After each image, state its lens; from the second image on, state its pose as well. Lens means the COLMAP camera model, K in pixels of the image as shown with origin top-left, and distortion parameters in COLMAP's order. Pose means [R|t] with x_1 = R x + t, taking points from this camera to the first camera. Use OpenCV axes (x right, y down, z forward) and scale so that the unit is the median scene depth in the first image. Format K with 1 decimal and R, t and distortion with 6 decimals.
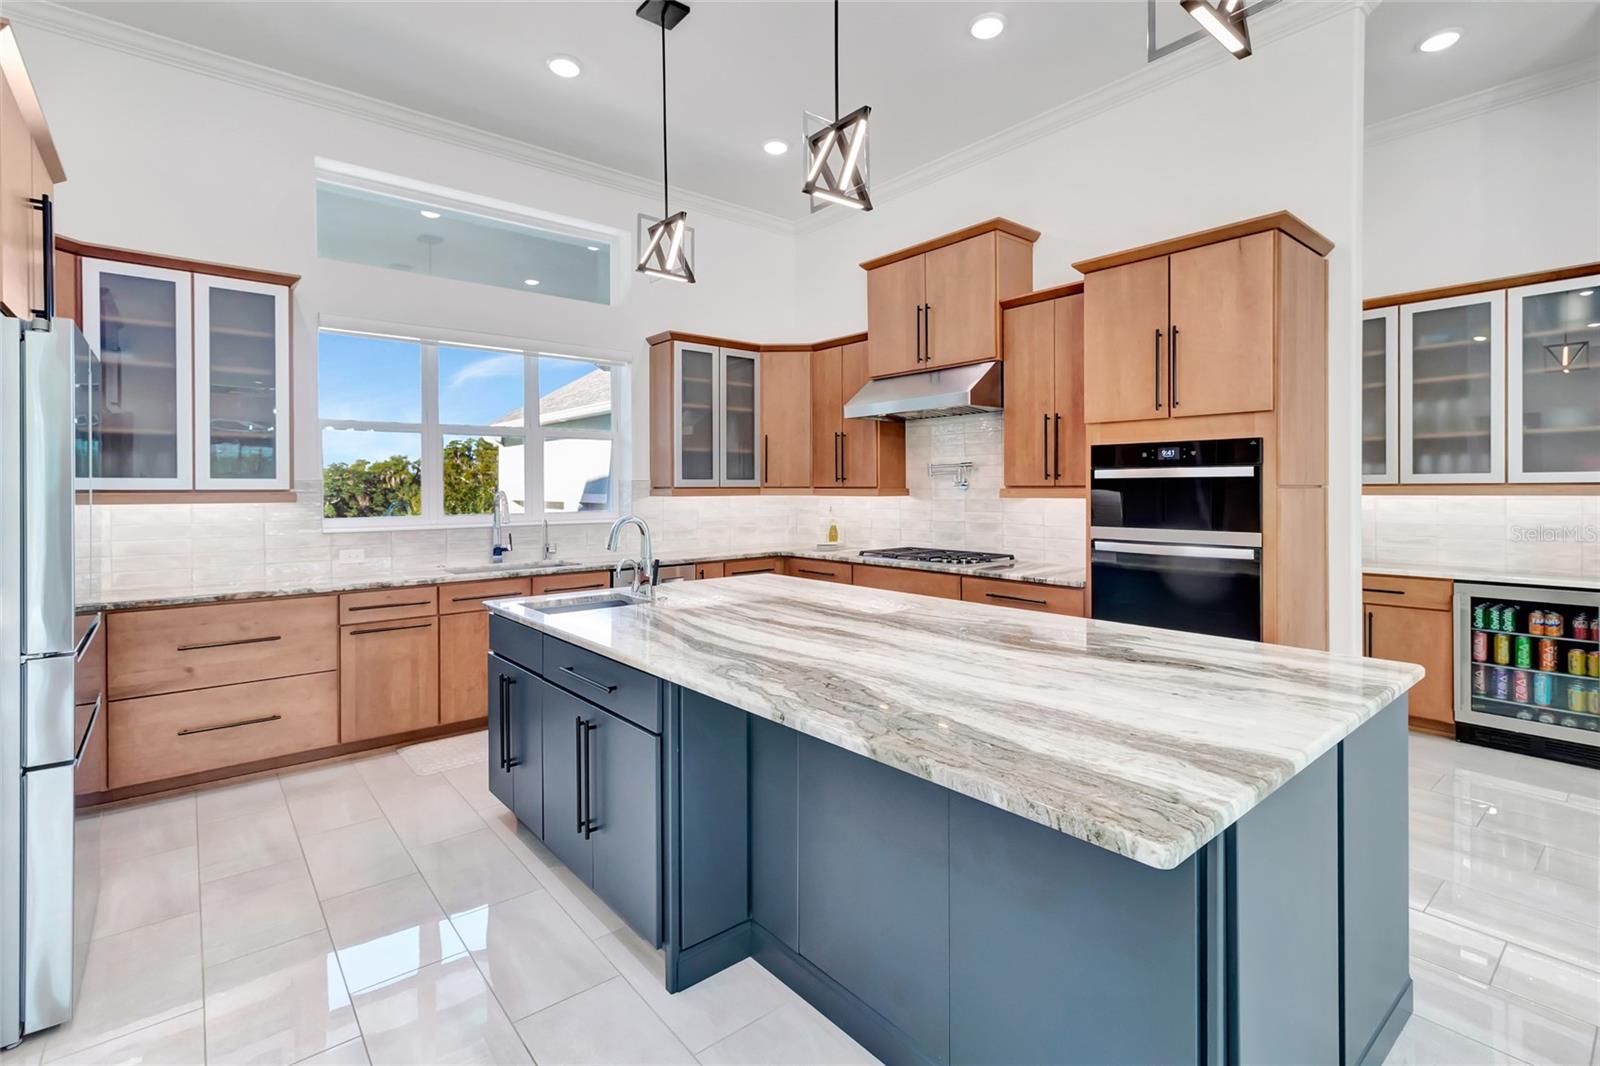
lens RADIAL K [[744.3, 0, 813.4], [0, 744.3, 486.2], [0, 0, 1]] dist [0.004507, 0.000108]
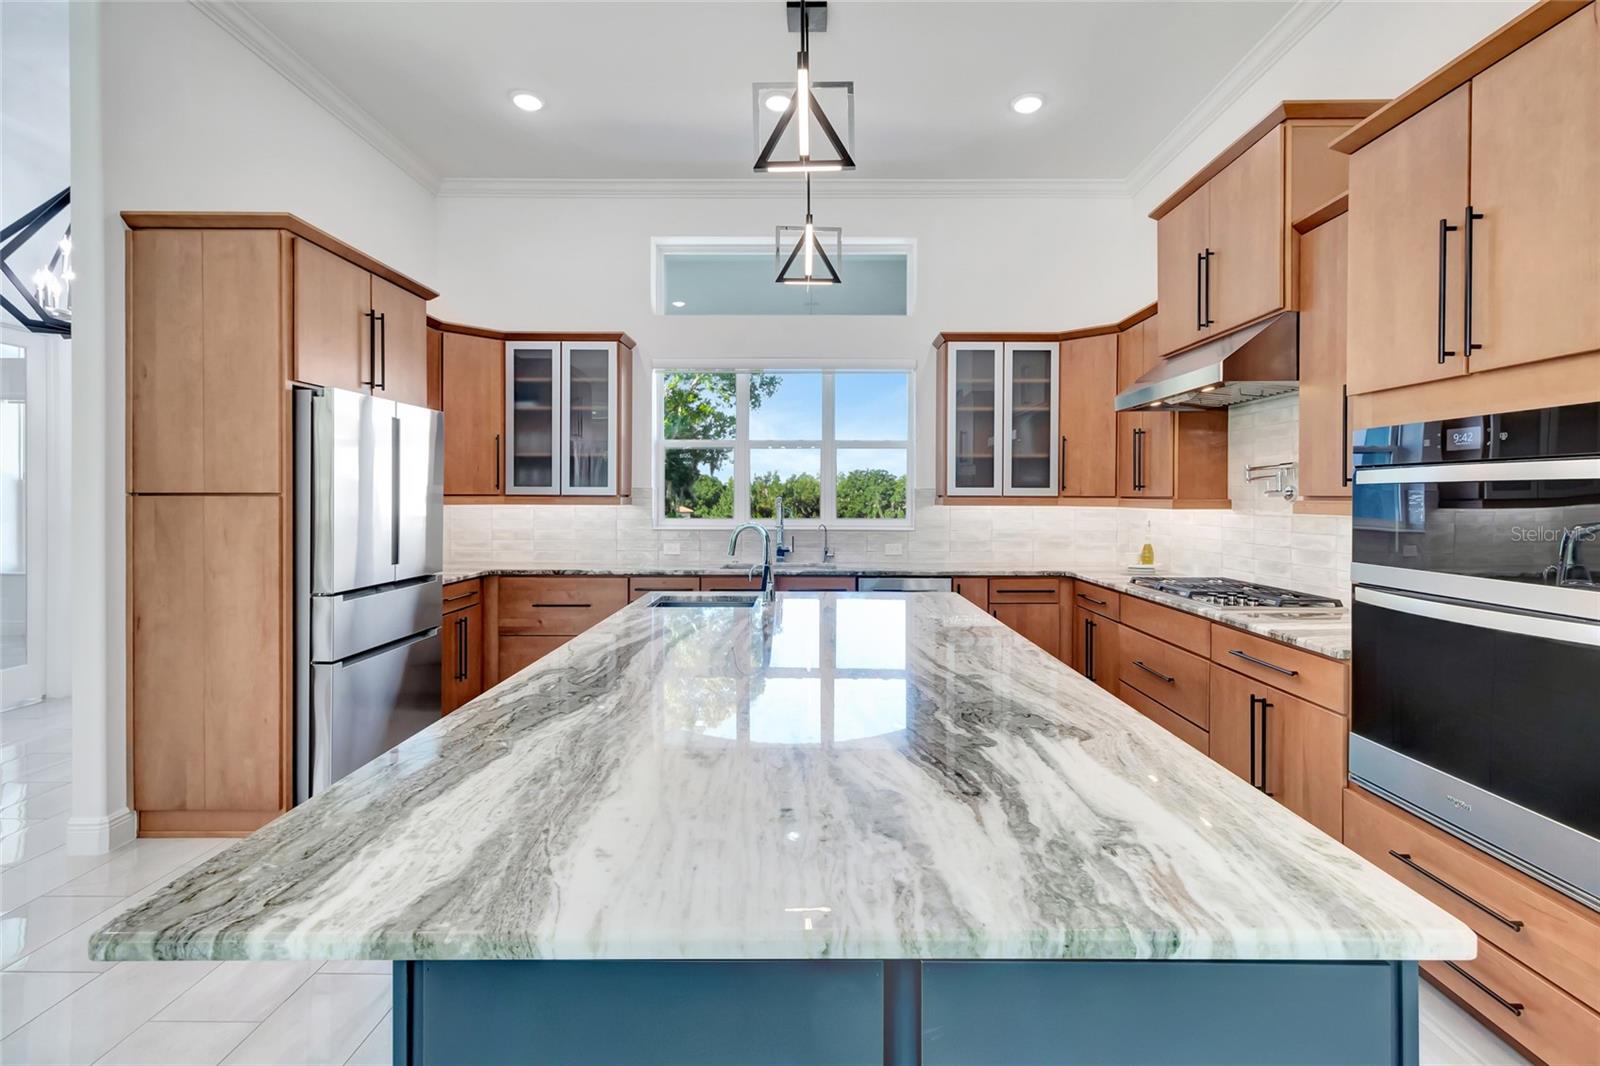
lens RADIAL K [[738.2, 0, 809.1], [0, 738.2, 498.4], [0, 0, 1]] dist [0.003054, 0.000057]
pose [[0.759155, 0.008163, -0.650859, 0.397377], [-0.005495, 0.999966, 0.006132, 0.000068], [0.650887, -0.001079, 0.759174, 0.223636]]
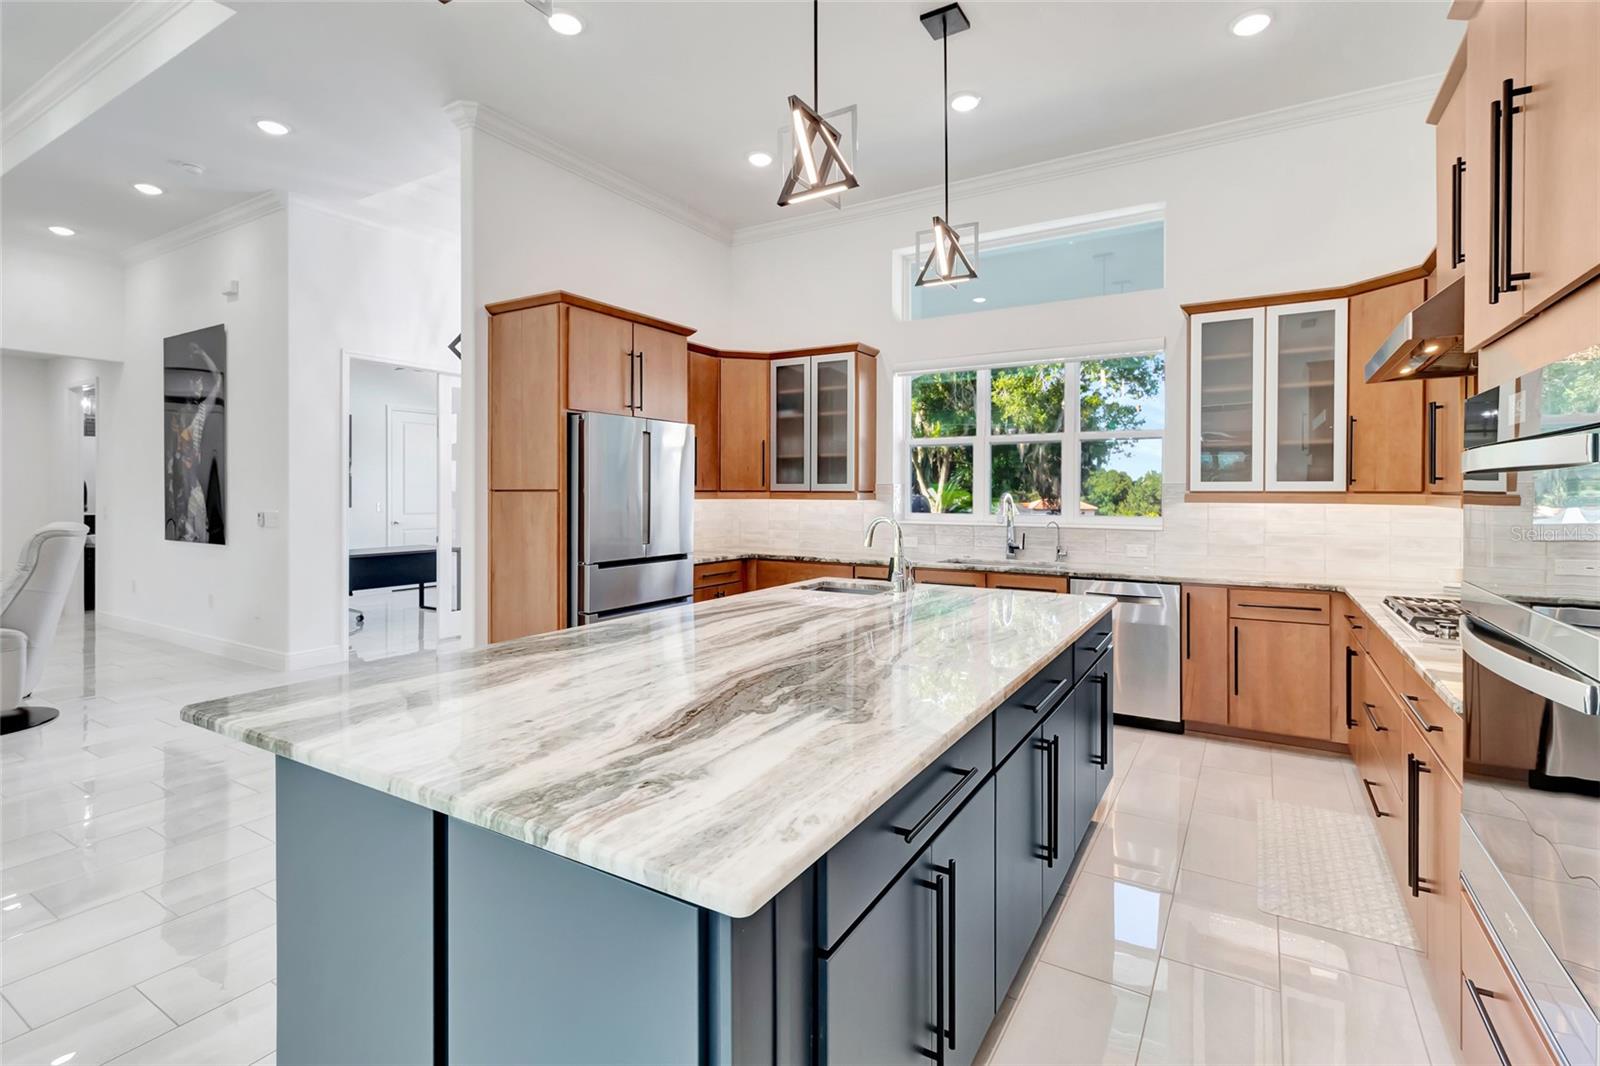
lens RADIAL K [[739.7, 0, 814.8], [0, 739.7, 490.5], [0, 0, 1]] dist [0.003542, 0.000278]
pose [[0.325207, 0.003289, -0.945637, 0.619615], [-0.002803, 0.999993, 0.002514, -0.000305], [0.945639, 0.001833, 0.325214, 0.447653]]
